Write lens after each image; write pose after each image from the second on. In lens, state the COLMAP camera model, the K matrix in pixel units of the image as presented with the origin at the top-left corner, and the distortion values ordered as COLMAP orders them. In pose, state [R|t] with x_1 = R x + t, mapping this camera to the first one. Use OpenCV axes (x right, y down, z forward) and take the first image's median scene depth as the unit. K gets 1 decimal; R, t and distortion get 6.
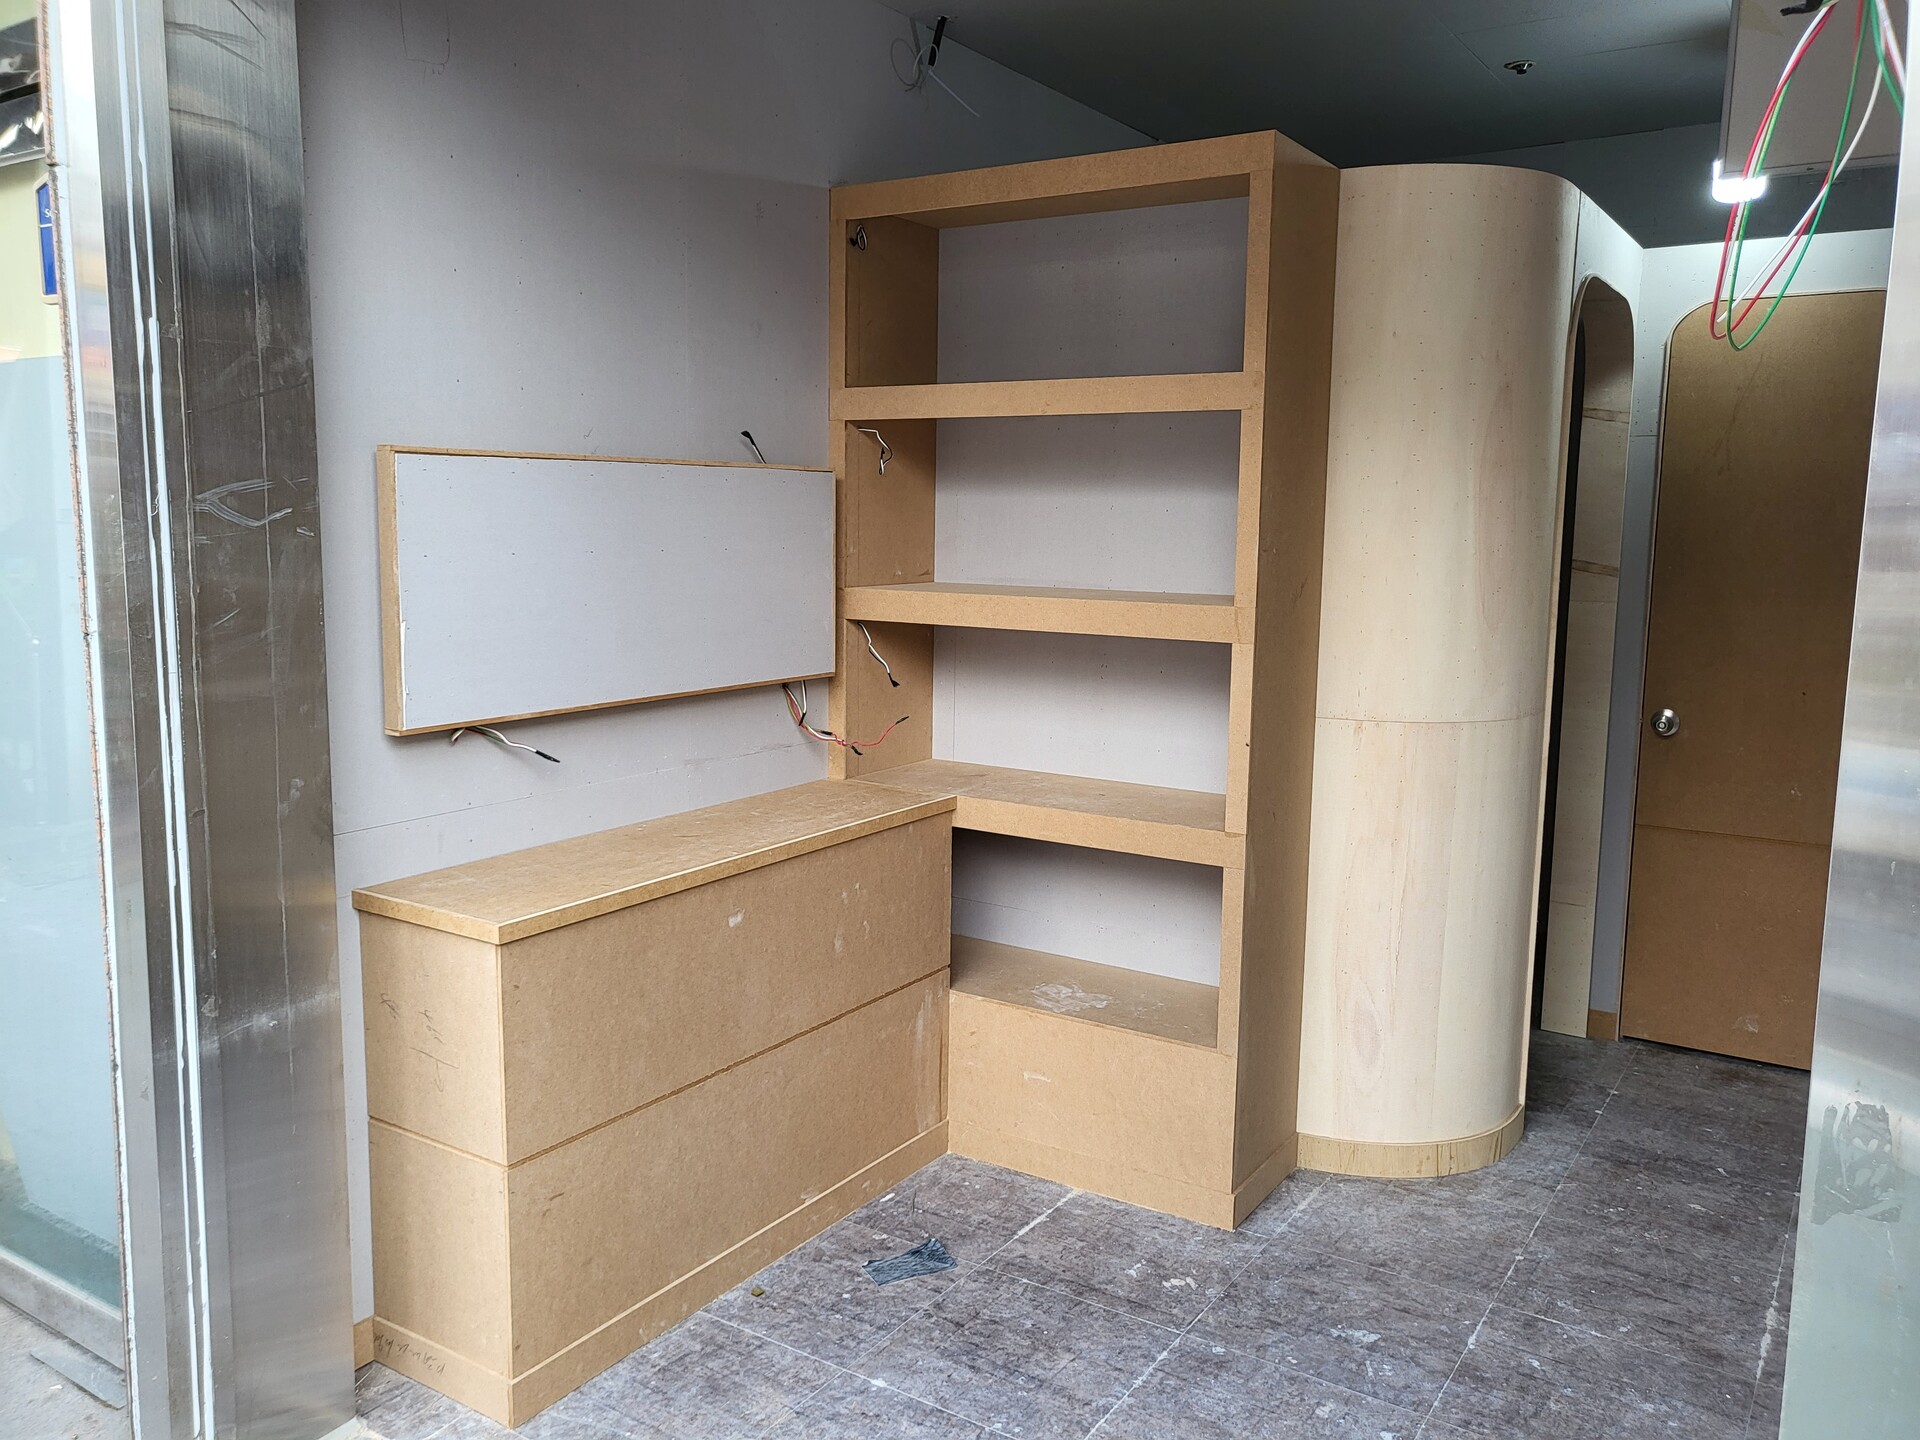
lens RADIAL K [[1490.4, 0, 948.8], [0, 1490.4, 705.3], [0, 0, 1]] dist [-0.023962, 0.071131]
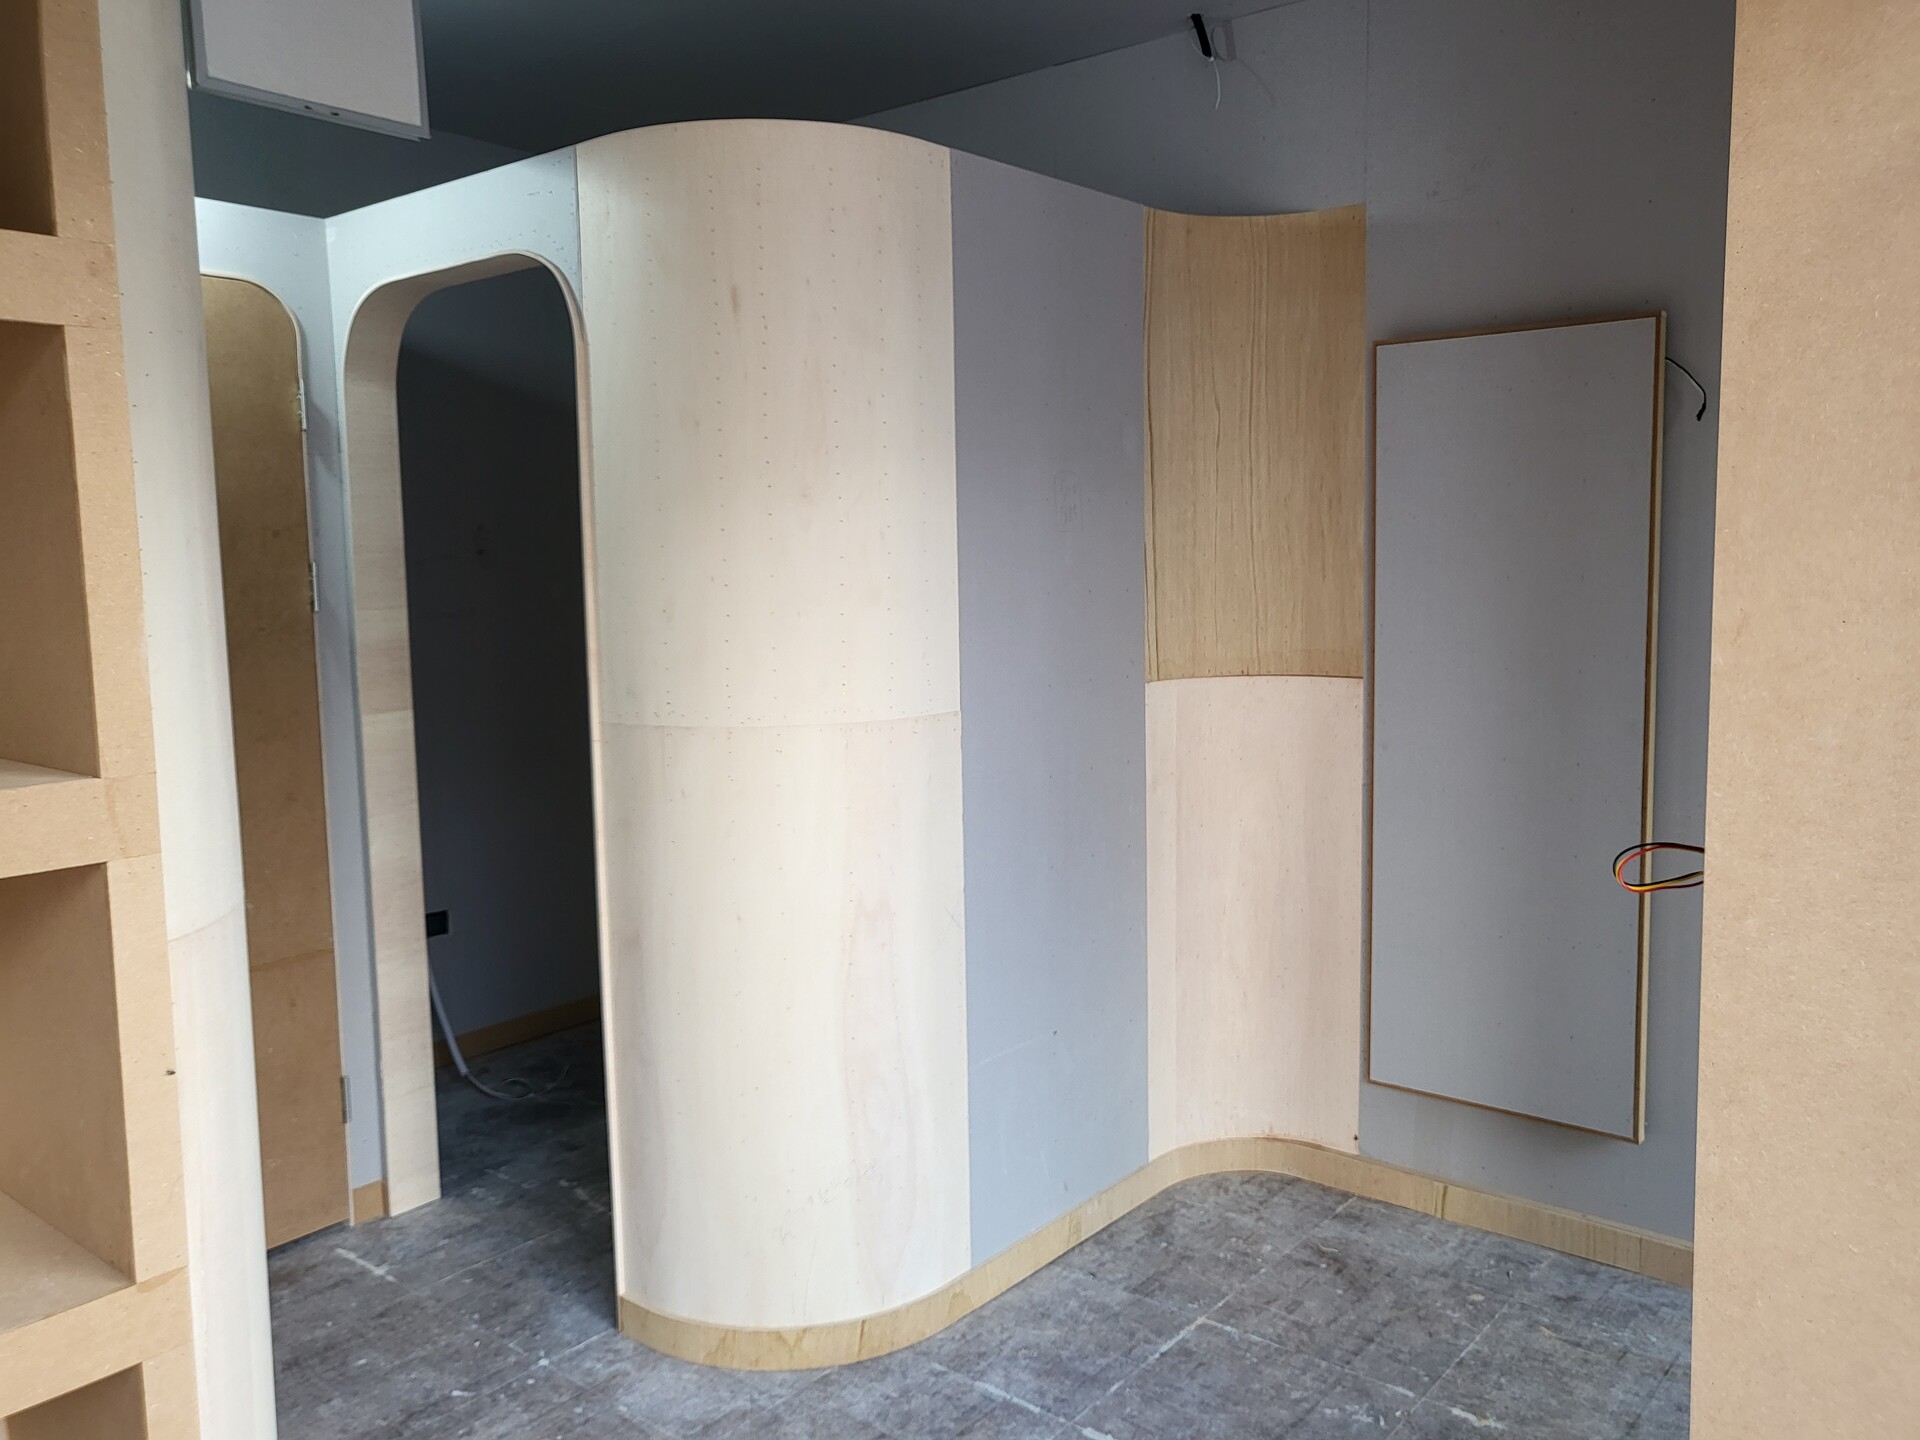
lens RADIAL K [[1482.6, 0, 949.0], [0, 1482.6, 722.4], [0, 0, 1]] dist [-0.024369, 0.075051]
pose [[0.111379, -0.126324, 0.985716, -0.175710], [0.147551, 0.982996, 0.109303, -0.080658], [-0.982763, 0.133269, 0.128124, 0.621331]]
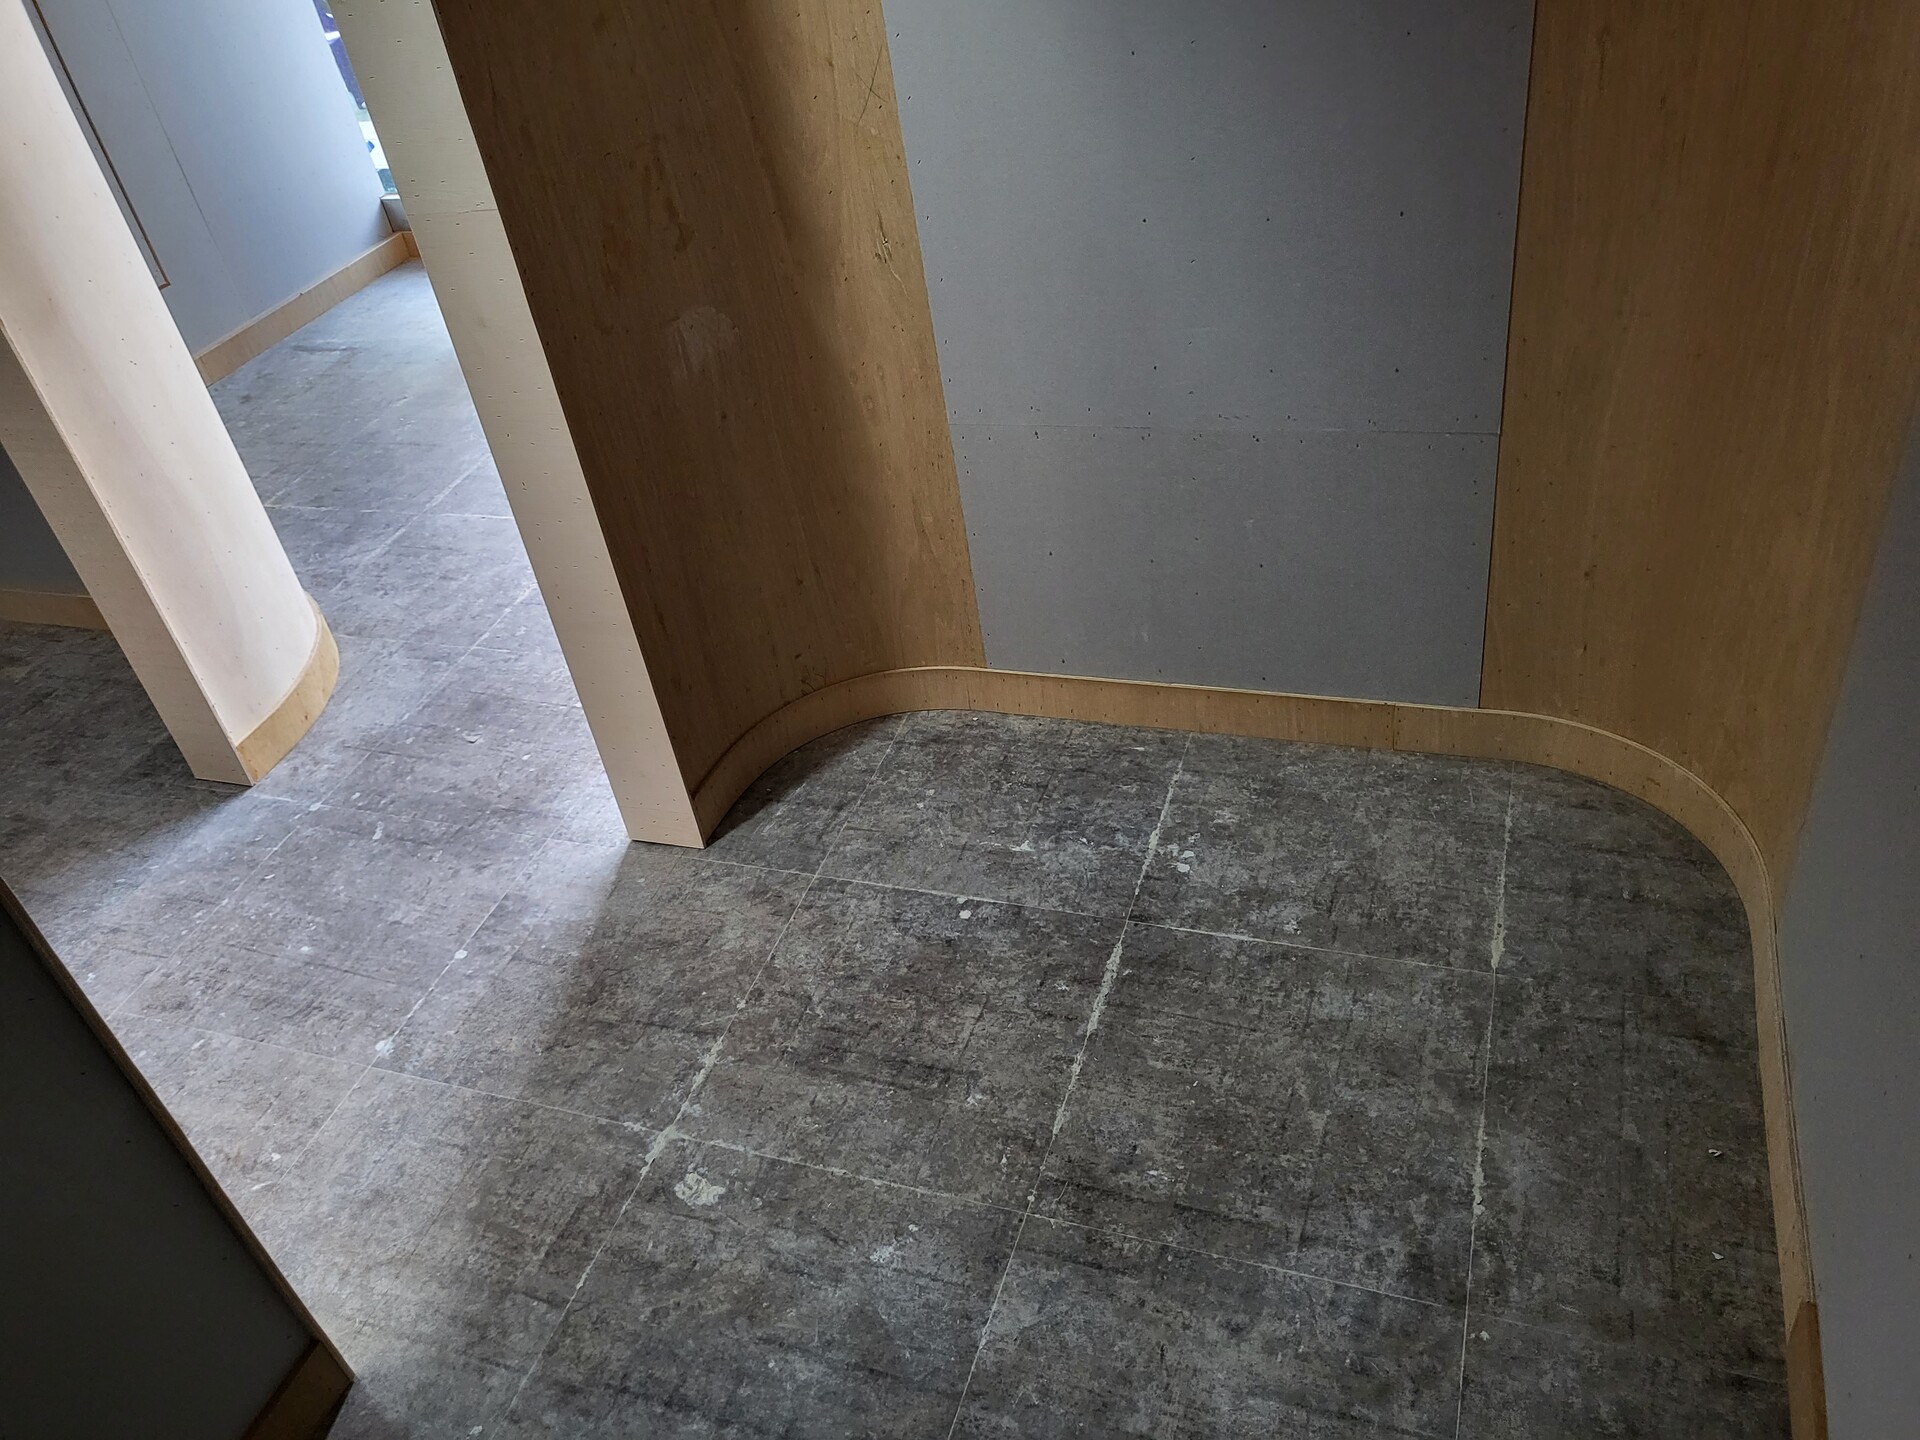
lens RADIAL K [[1490.4, 0, 948.8], [0, 1490.4, 705.3], [0, 0, 1]] dist [-0.023962, 0.071131]
pose [[-0.961945, 0.247487, -0.115813, 0.344569], [0.103825, 0.723110, 0.682885, -0.163114], [0.252750, 0.644874, -0.721287, 1.552854]]
